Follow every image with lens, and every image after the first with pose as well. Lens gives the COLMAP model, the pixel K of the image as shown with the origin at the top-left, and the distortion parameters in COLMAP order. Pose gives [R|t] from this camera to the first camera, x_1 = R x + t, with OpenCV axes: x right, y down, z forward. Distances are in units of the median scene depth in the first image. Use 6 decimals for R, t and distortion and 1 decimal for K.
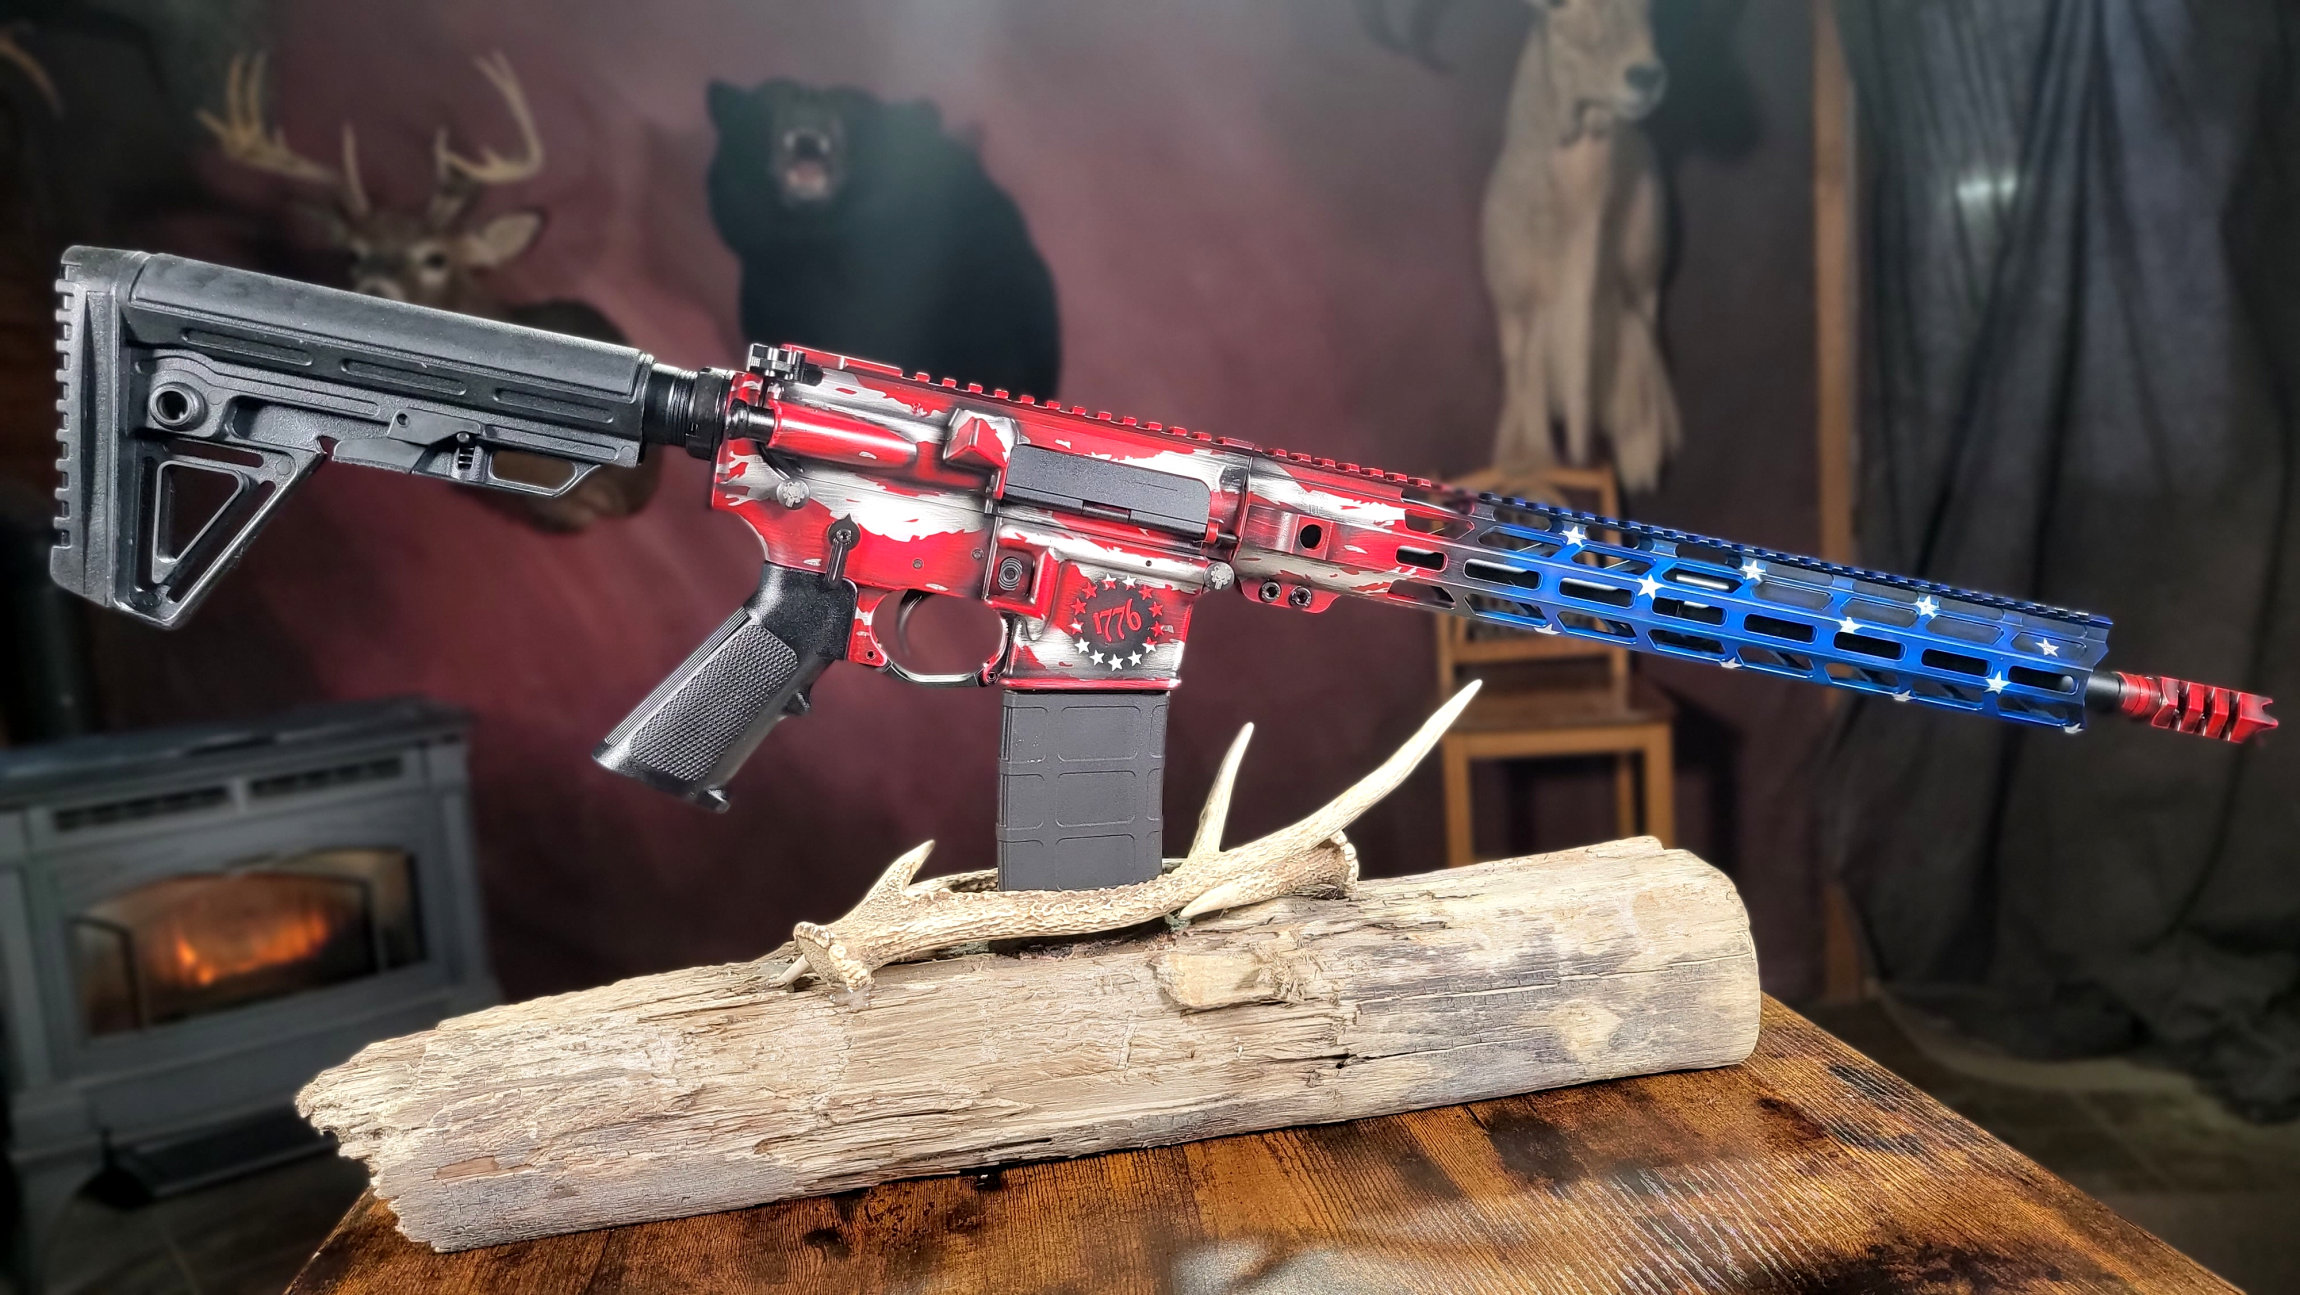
lens RADIAL K [[1691.6, 0, 1150.0], [0, 1691.6, 647.5], [0, 0, 1]] dist [-0.005897, -0.008192]
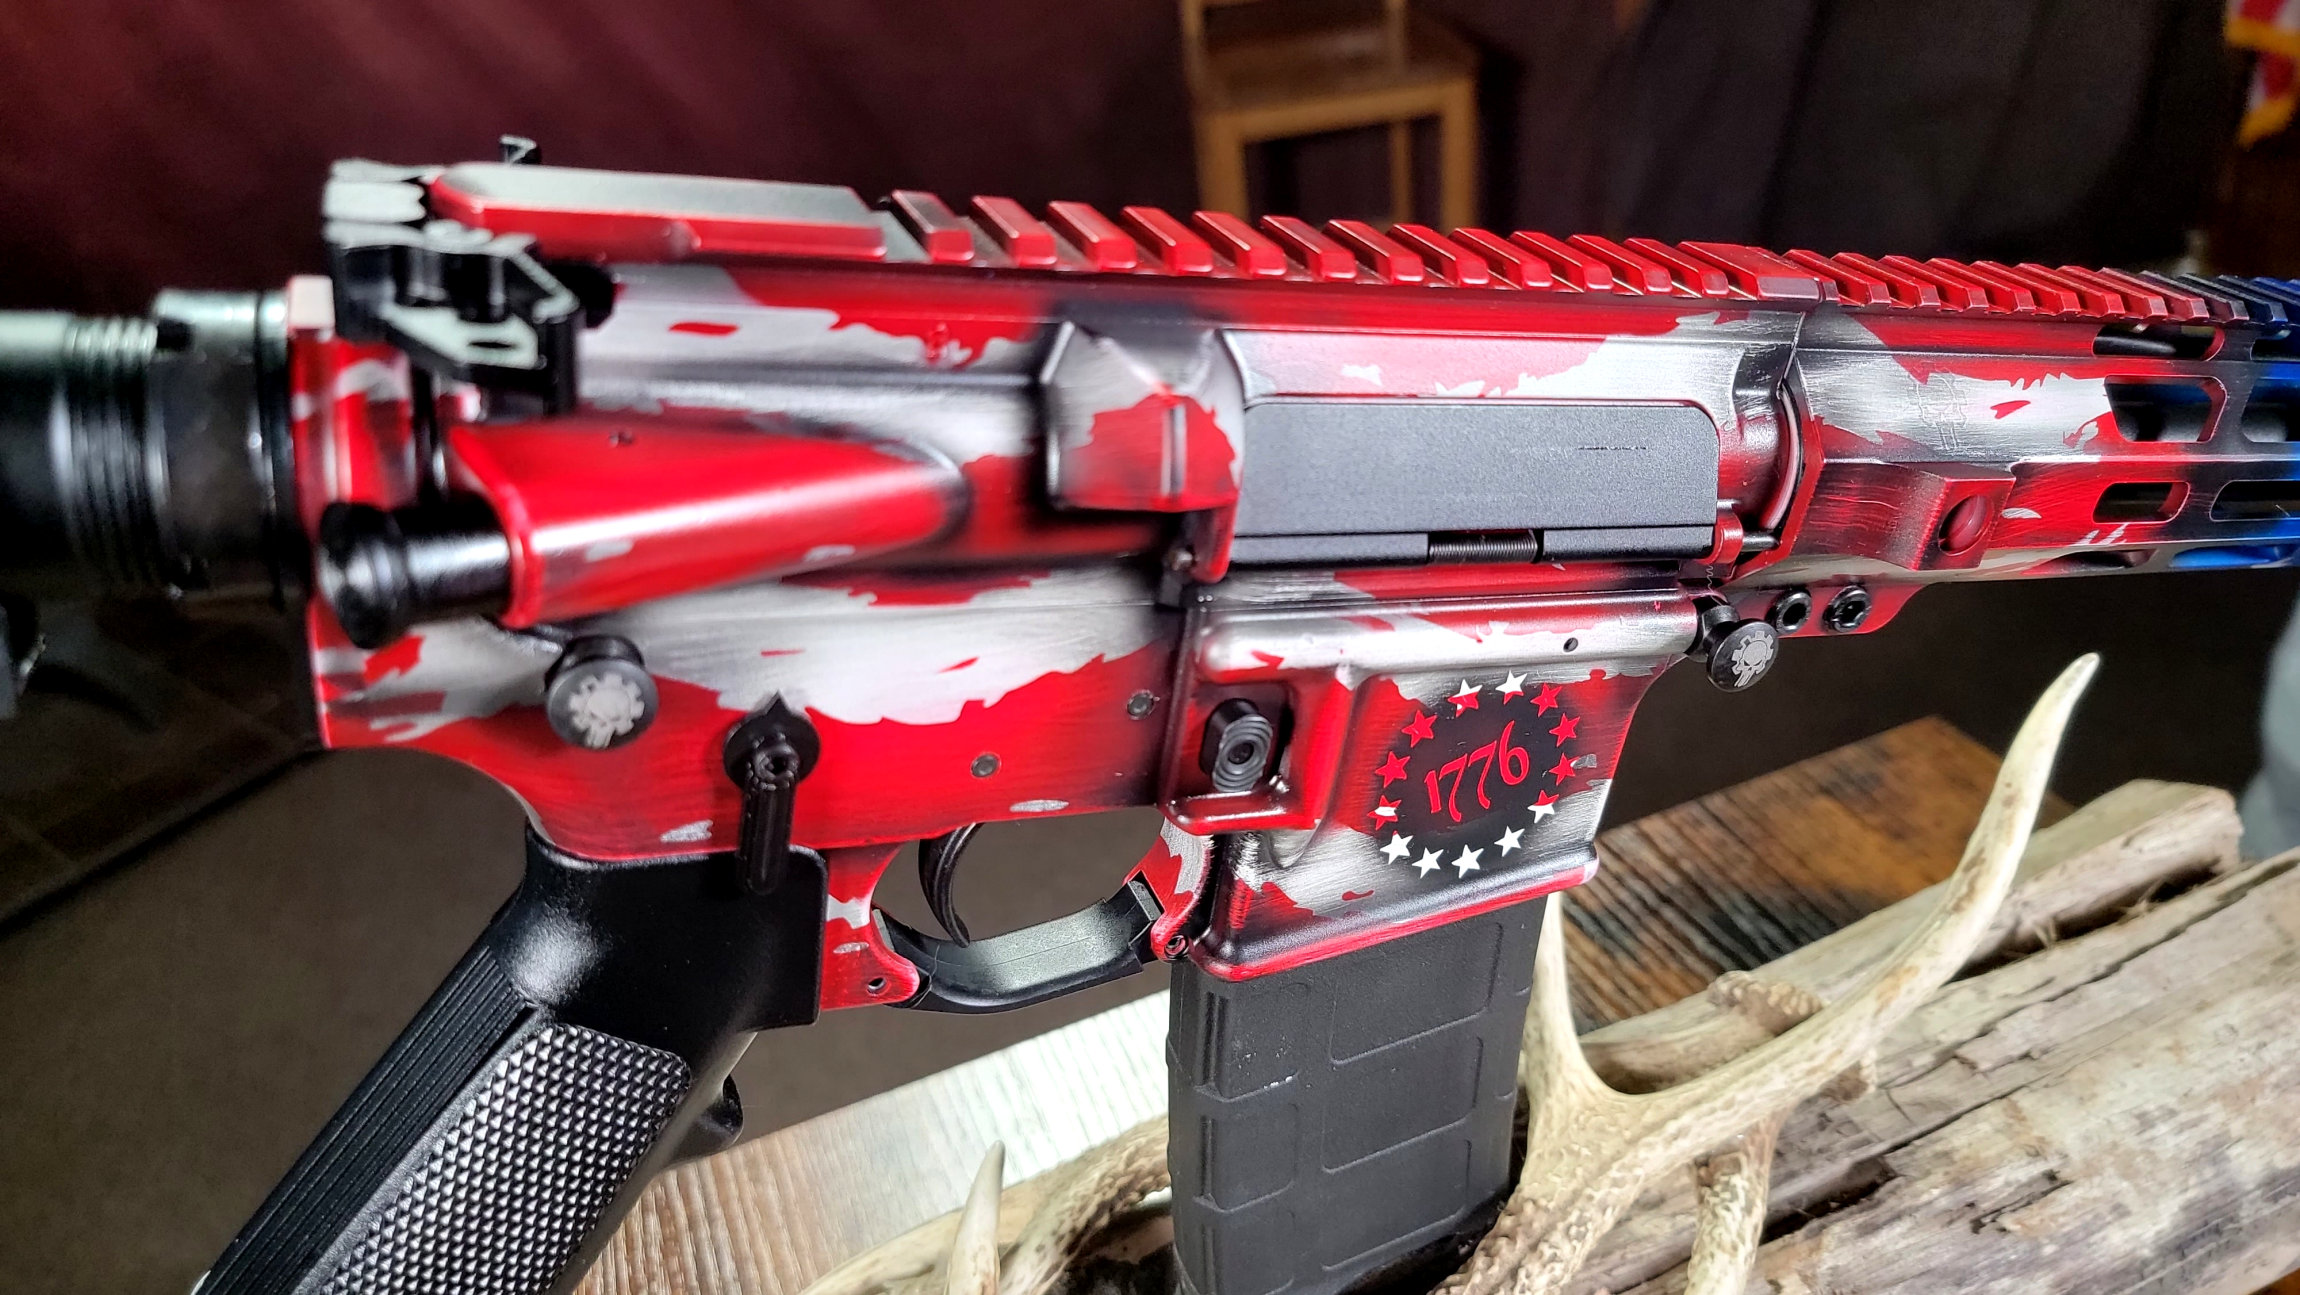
lens RADIAL K [[1643.8, 0, 1109.2], [0, 1643.8, 648.4], [0, 0, 1]] dist [0.000439, -0.001818]
pose [[0.965852, -0.169433, 0.196016, -0.174739], [0.064995, 0.890796, 0.449732, -0.223138], [-0.250810, -0.421634, 0.871389, 0.703062]]
